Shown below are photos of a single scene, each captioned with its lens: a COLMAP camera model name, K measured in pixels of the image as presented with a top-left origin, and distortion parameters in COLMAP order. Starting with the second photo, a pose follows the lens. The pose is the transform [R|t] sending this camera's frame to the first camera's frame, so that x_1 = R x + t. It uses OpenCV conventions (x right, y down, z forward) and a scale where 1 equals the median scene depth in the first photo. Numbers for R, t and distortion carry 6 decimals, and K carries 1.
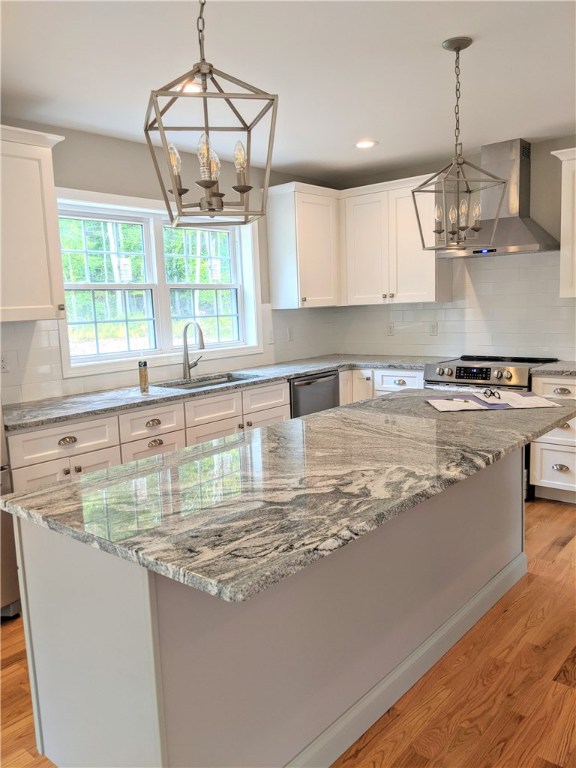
lens RADIAL K [[620.3, 0, 288.0], [0, 620.3, 384.0], [0, 0, 1]] dist [0.004256, -0.043337]
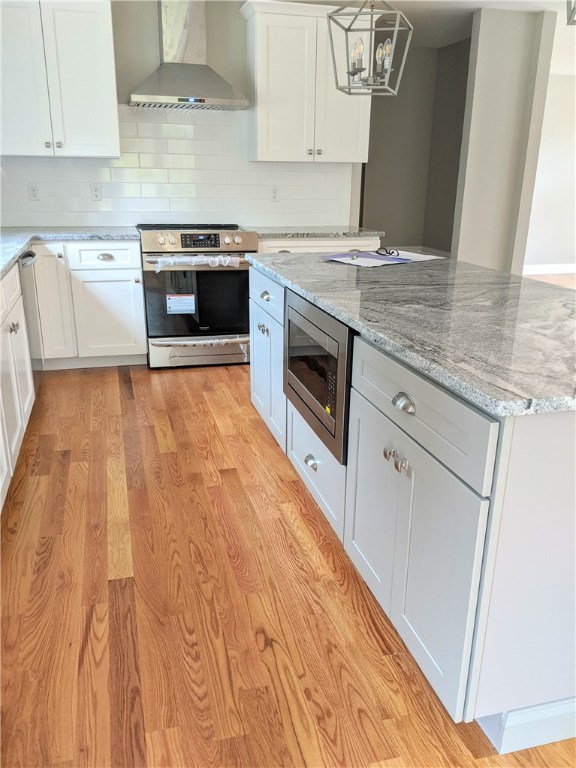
lens RADIAL K [[620.3, 0, 288.0], [0, 620.3, 384.0], [0, 0, 1]] dist [0.004256, -0.043337]
pose [[0.552964, -0.222757, 0.802876, -0.381436], [0.065235, 0.972216, 0.224811, -0.008075], [-0.830648, -0.071937, 0.552132, 0.336849]]
